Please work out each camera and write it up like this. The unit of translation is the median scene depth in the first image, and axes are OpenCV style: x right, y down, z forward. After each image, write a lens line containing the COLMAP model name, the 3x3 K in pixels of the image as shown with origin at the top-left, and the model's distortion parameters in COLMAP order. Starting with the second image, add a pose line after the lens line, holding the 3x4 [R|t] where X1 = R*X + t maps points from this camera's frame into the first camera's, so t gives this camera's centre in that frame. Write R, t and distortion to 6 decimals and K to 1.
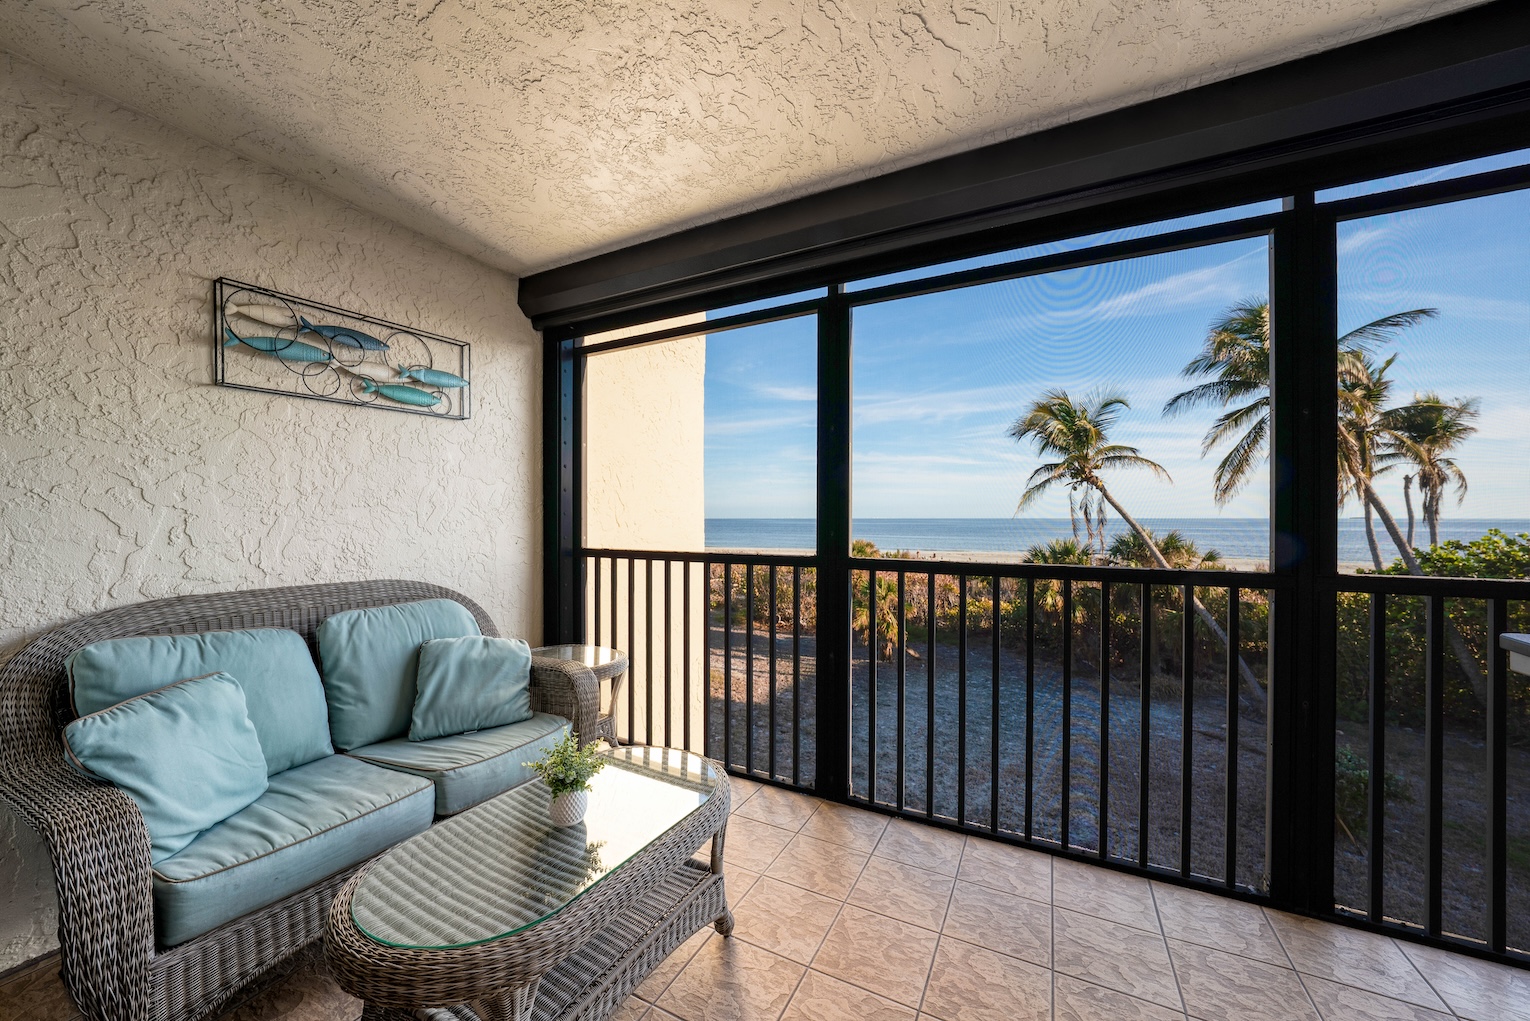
lens RADIAL K [[550.5, 0, 767.5], [0, 550.5, 511.3], [0, 0, 1]] dist [-0.011573, 0.000405]
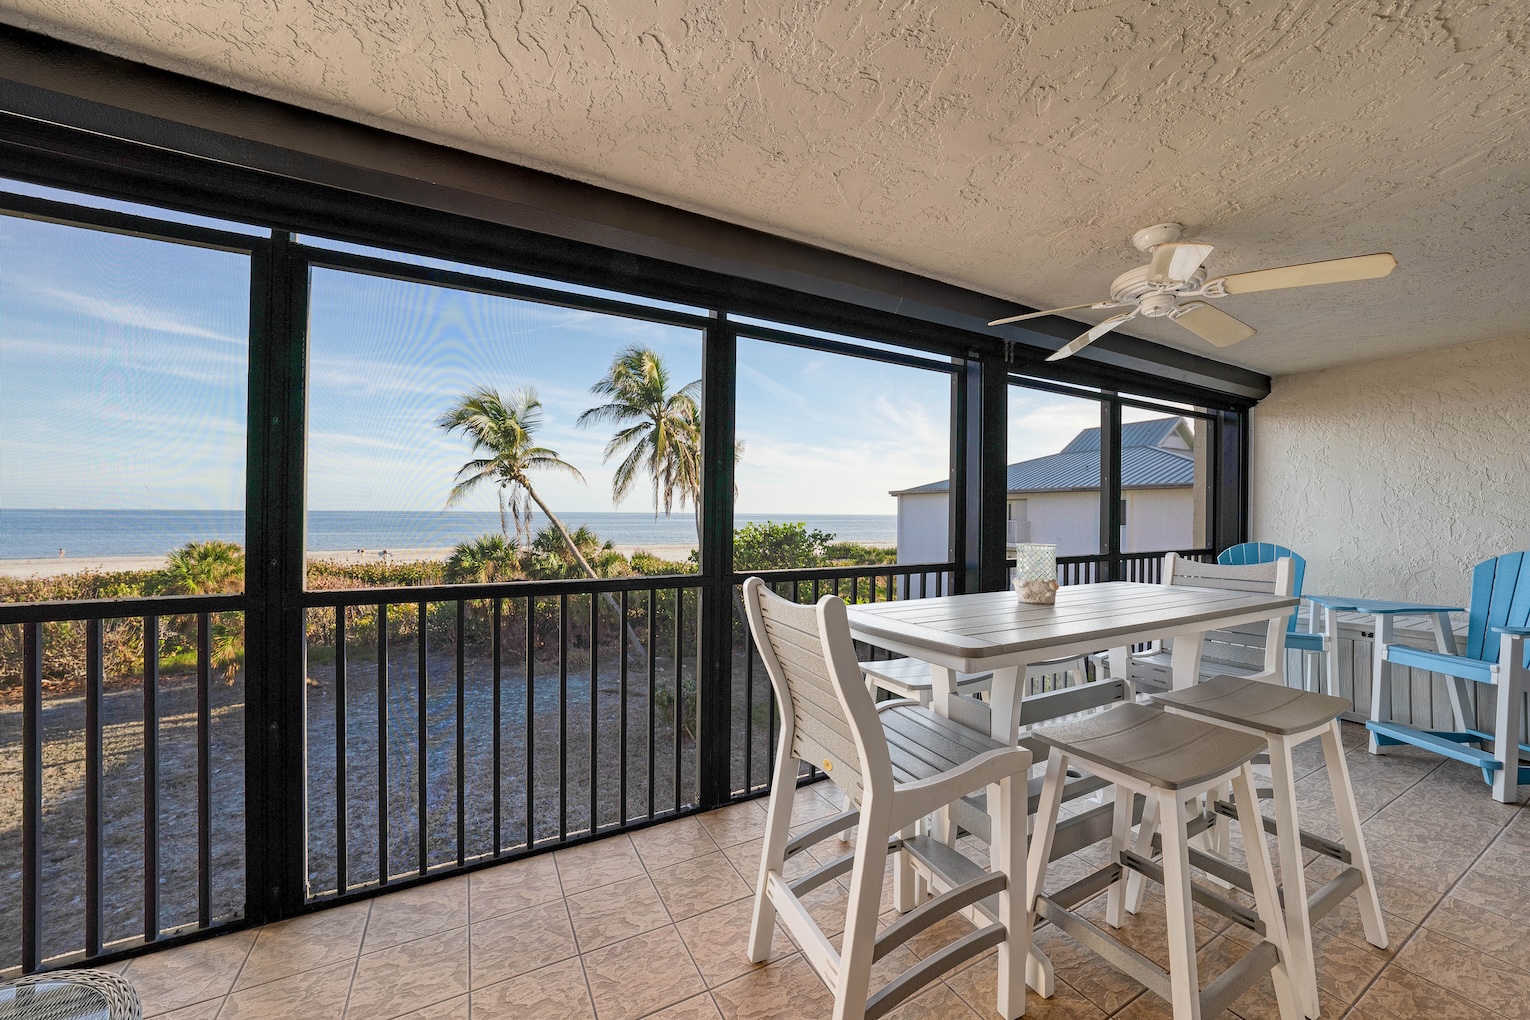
lens RADIAL K [[559.4, 0, 748.4], [0, 559.4, 516.9], [0, 0, 1]] dist [-0.001229, 0.000137]
pose [[0.590248, -0.002737, 0.807217, -0.024461], [-0.016921, 0.999733, 0.015763, -0.009641], [-0.807044, -0.022963, 0.590044, 0.008743]]
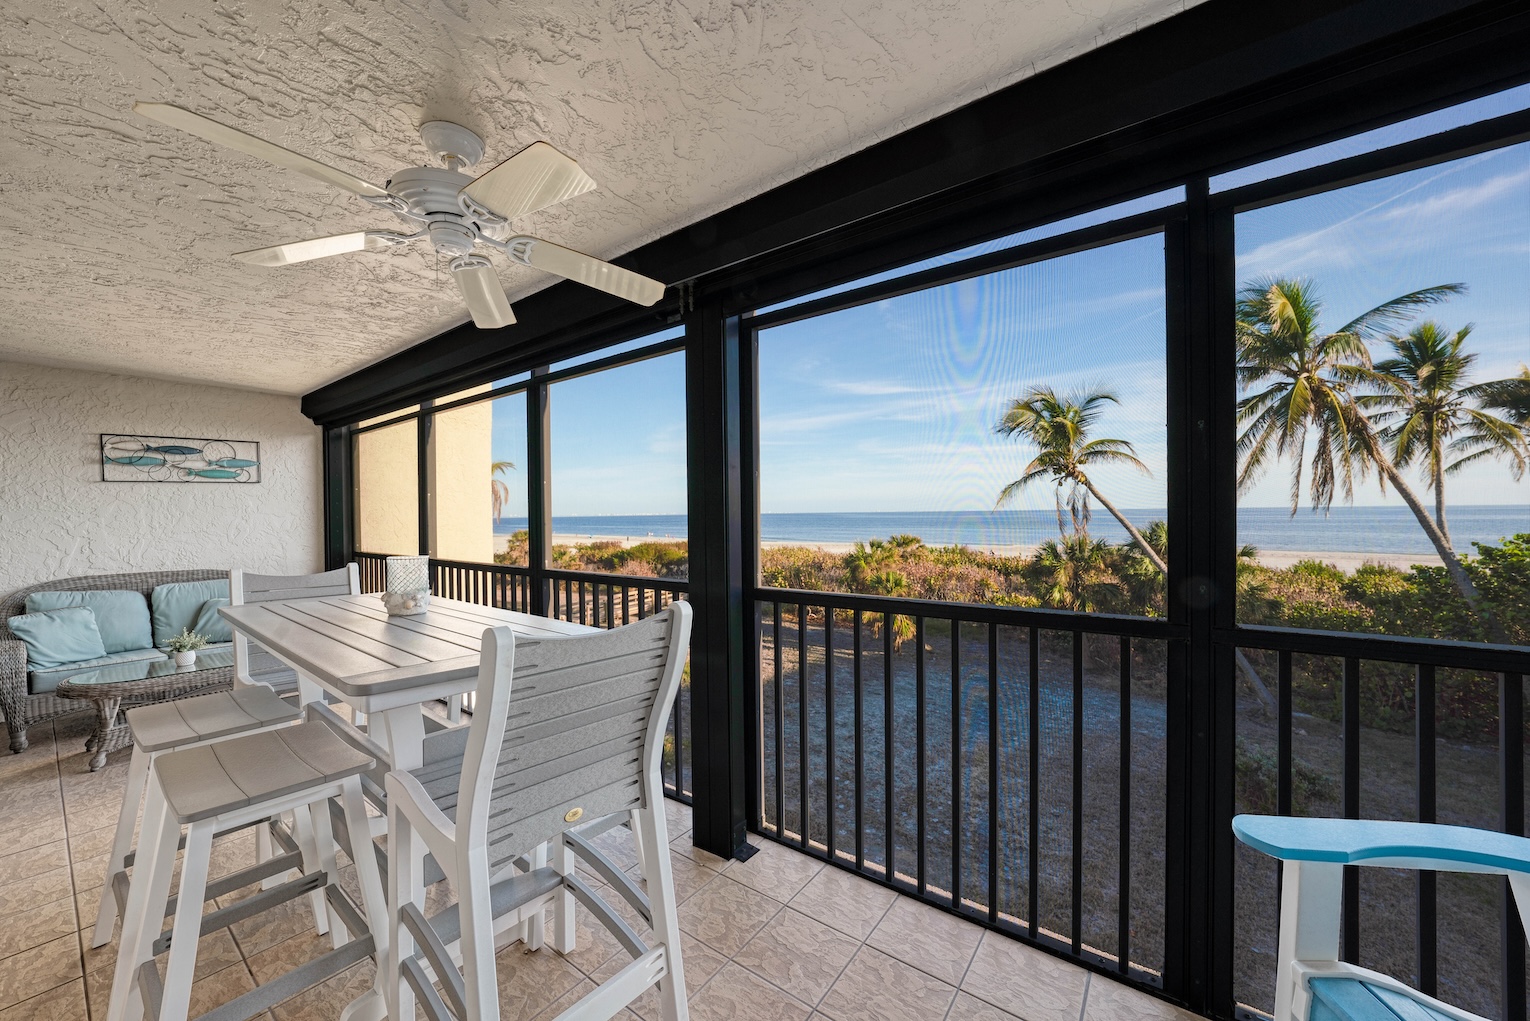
lens RADIAL K [[550.8, 0, 770.6], [0, 550.8, 512.4], [0, 0, 1]] dist [-0.007459, -0.000013]
pose [[0.987801, -0.013687, -0.155118, 0.258255], [0.015477, 0.999827, 0.010339, -0.010993], [0.154949, -0.012613, 0.987842, -0.099204]]
